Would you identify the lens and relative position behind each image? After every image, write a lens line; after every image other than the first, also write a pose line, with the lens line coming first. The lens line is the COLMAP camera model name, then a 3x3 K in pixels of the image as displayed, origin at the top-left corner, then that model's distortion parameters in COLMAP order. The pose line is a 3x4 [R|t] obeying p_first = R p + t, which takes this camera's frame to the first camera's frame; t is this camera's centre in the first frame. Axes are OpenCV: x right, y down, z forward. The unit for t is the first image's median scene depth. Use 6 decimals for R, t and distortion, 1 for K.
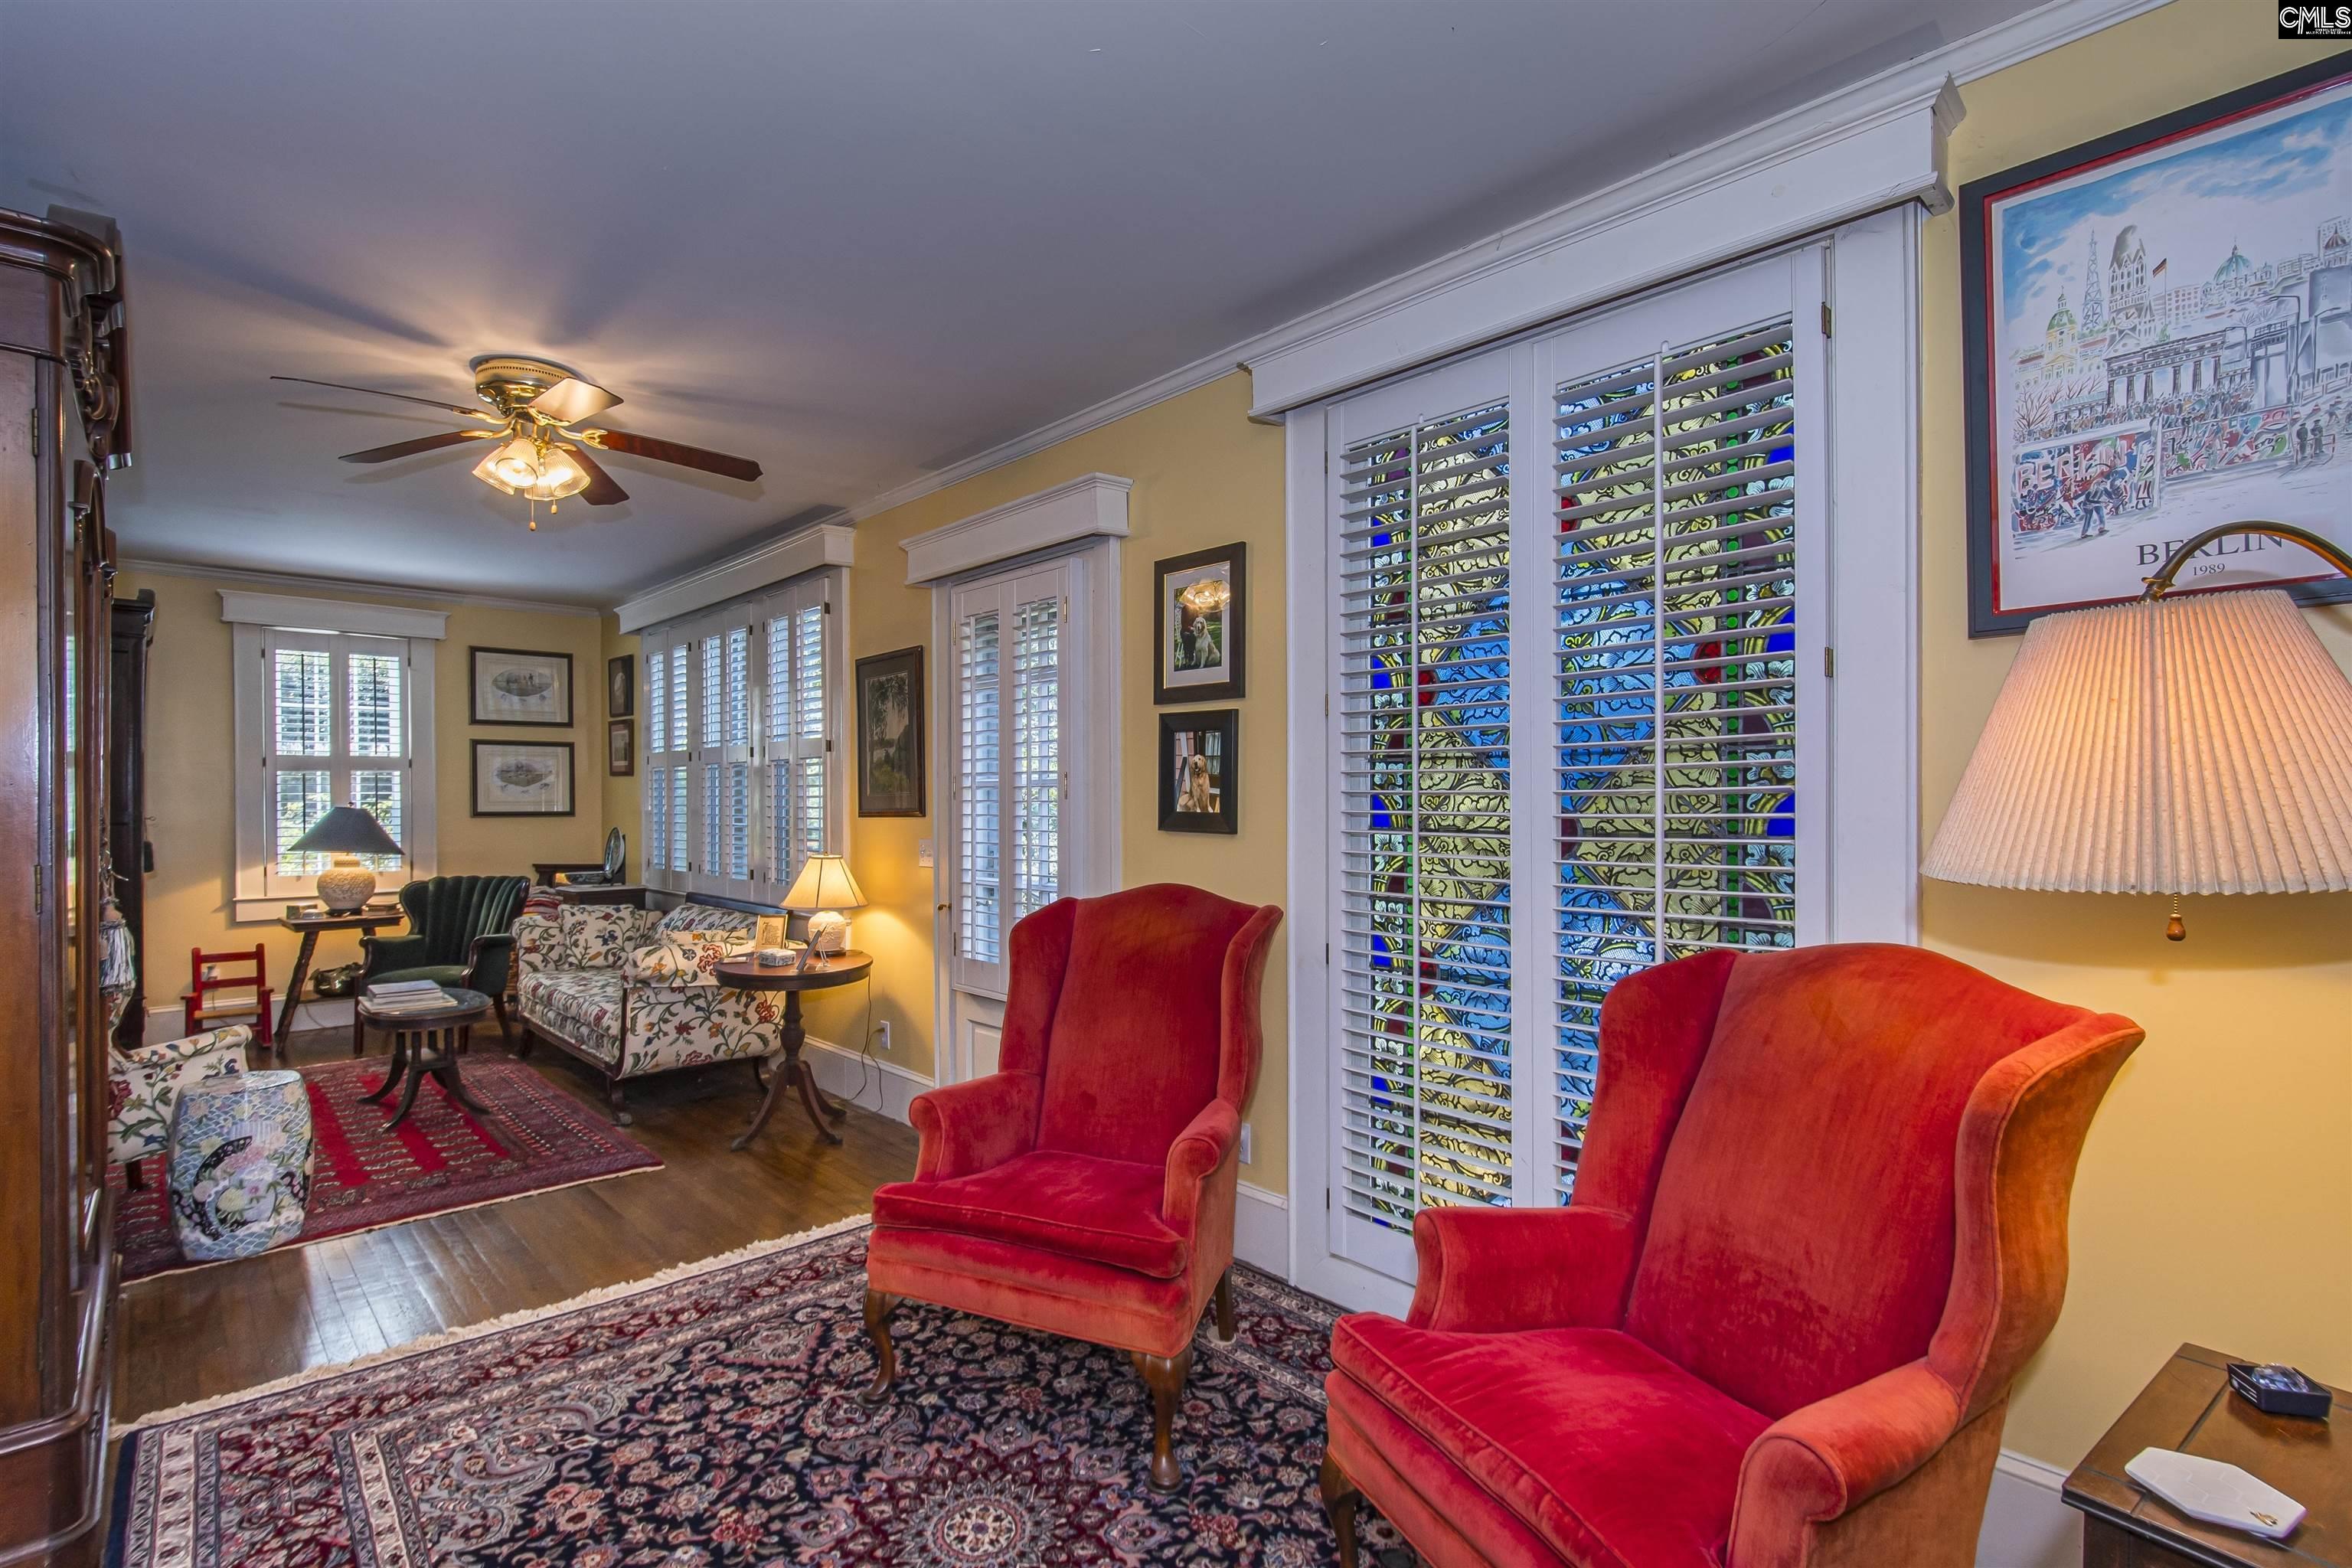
lens RADIAL K [[1075.9, 0, 1171.5], [0, 1075.9, 793.7], [0, 0, 1]] dist [-0.003775, 0.000180]
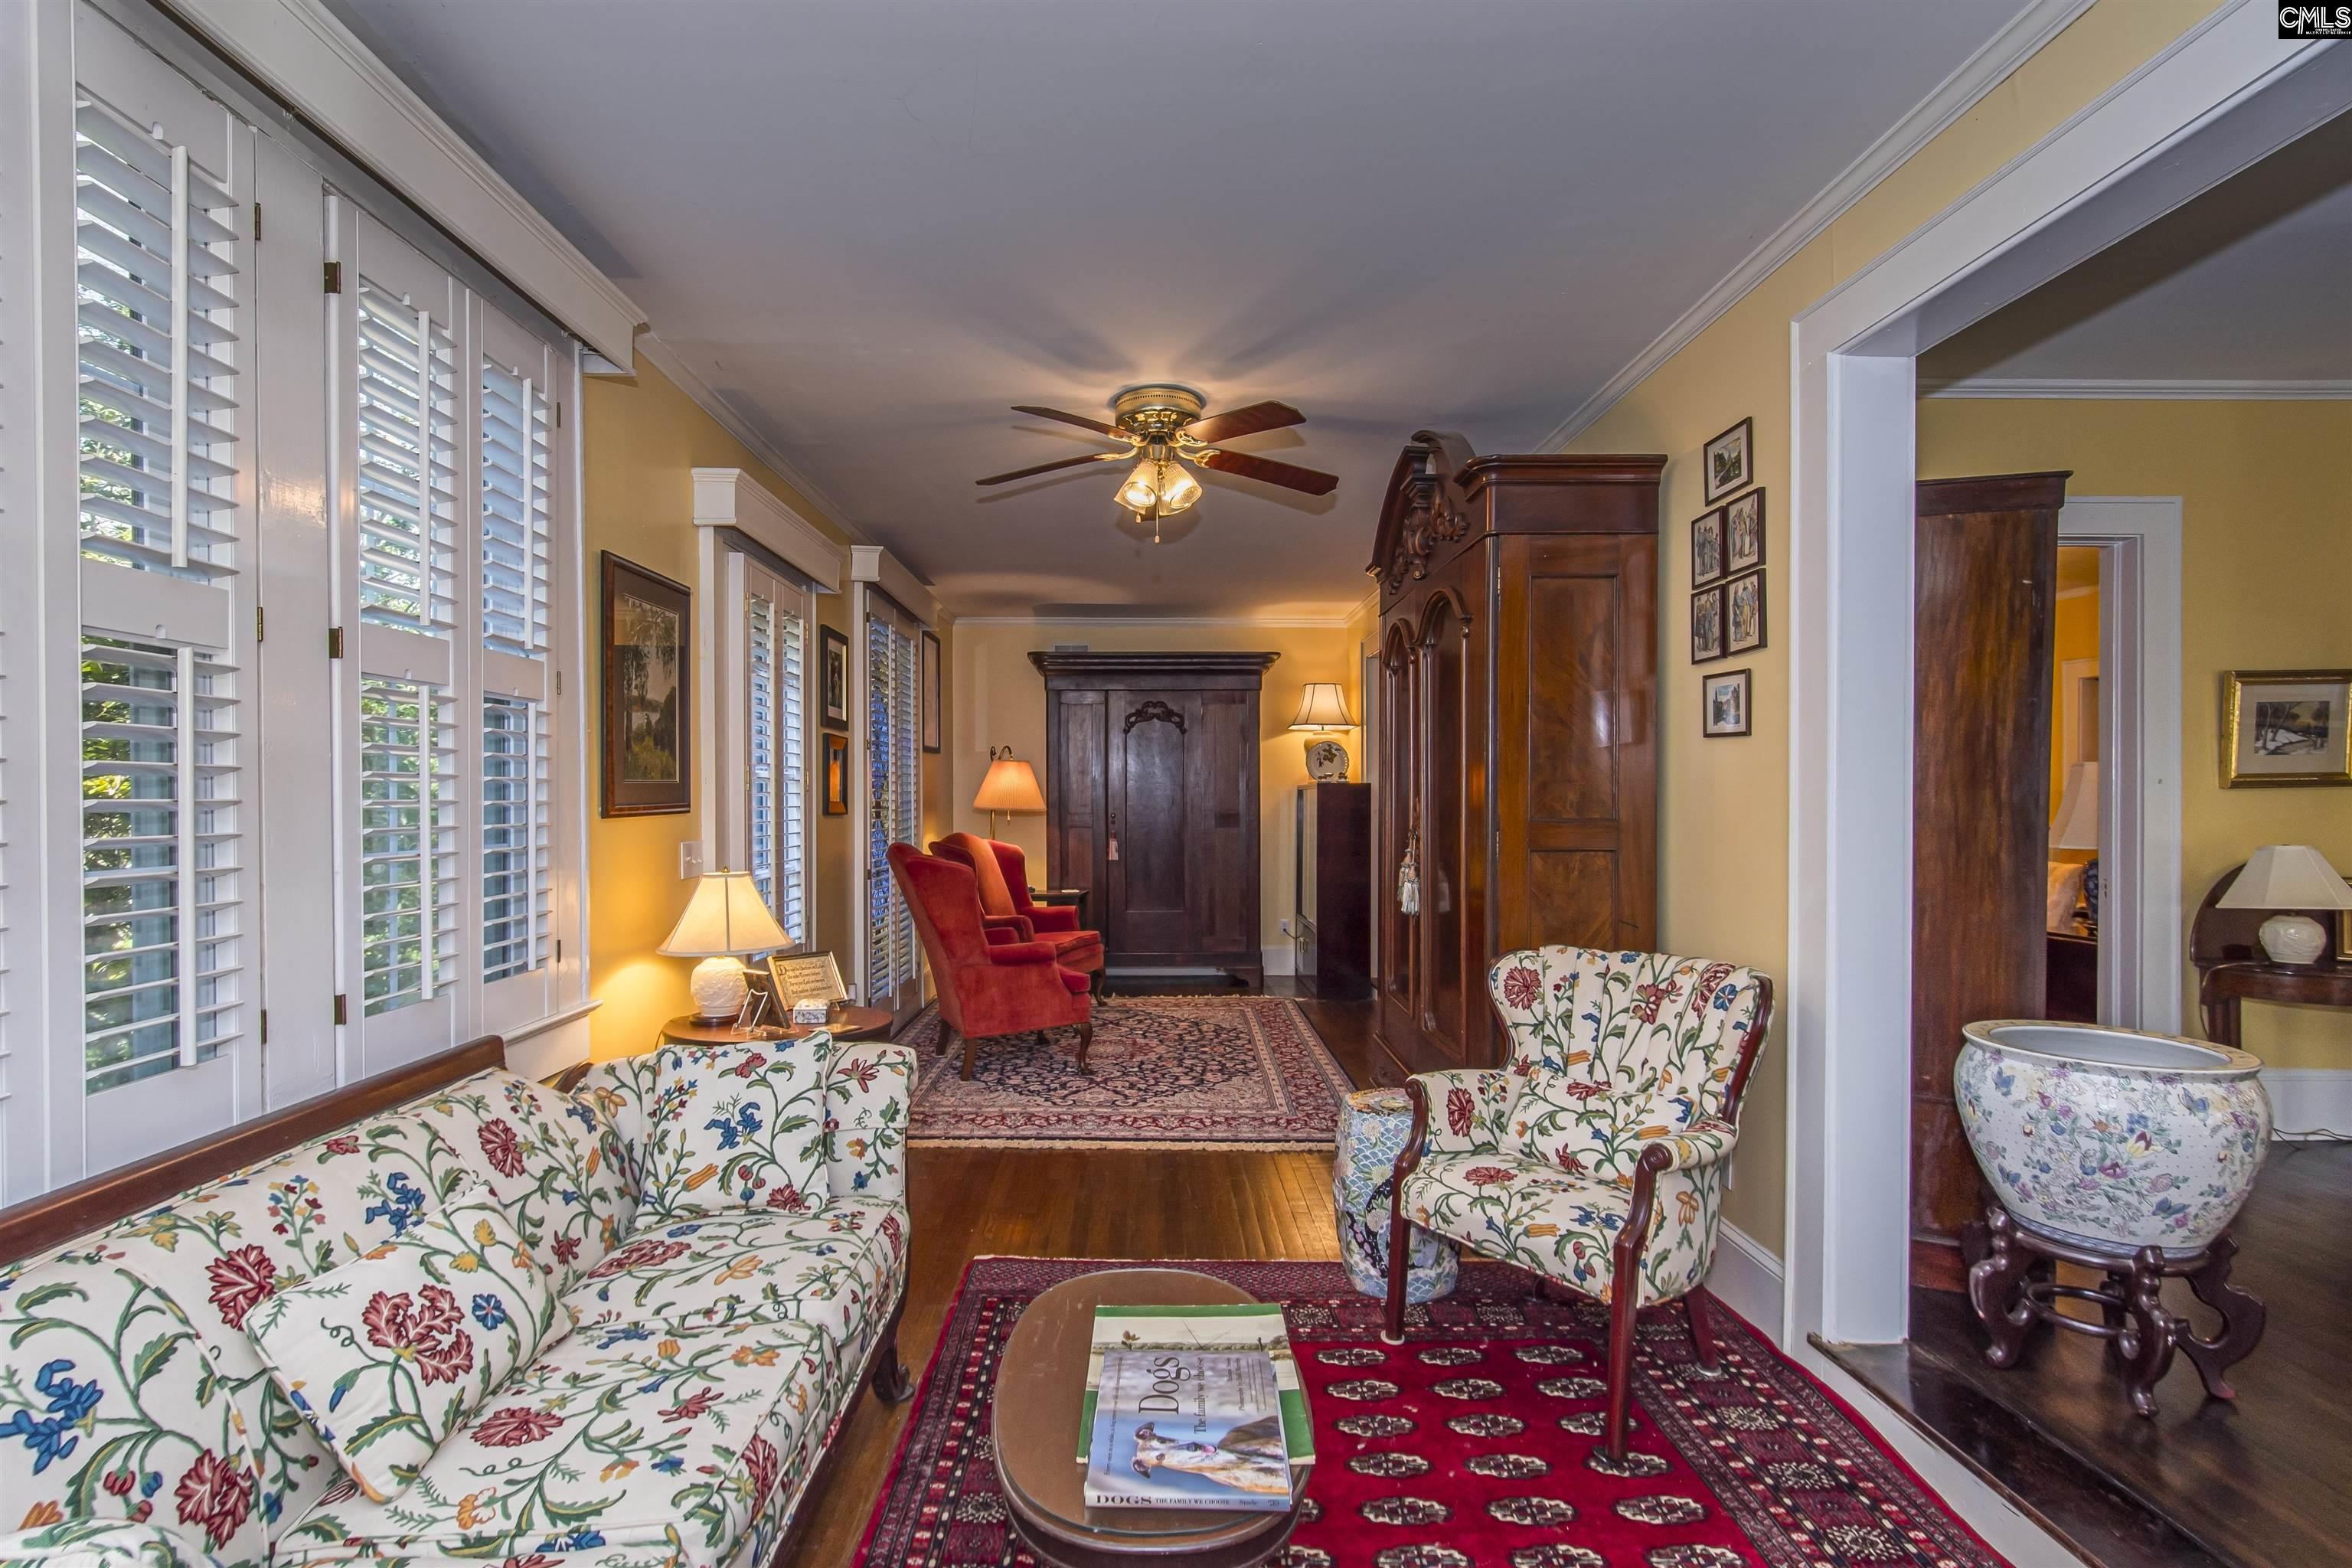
lens RADIAL K [[1075.9, 0, 1171.8], [0, 1075.9, 794.2], [0, 0, 1]] dist [-0.003775, 0.000180]
pose [[-0.736949, 0.000233, 0.675948, -1.641176], [0.001799, 0.999997, 0.001617, 0.013509], [-0.675946, 0.002407, -0.736947, 2.198186]]
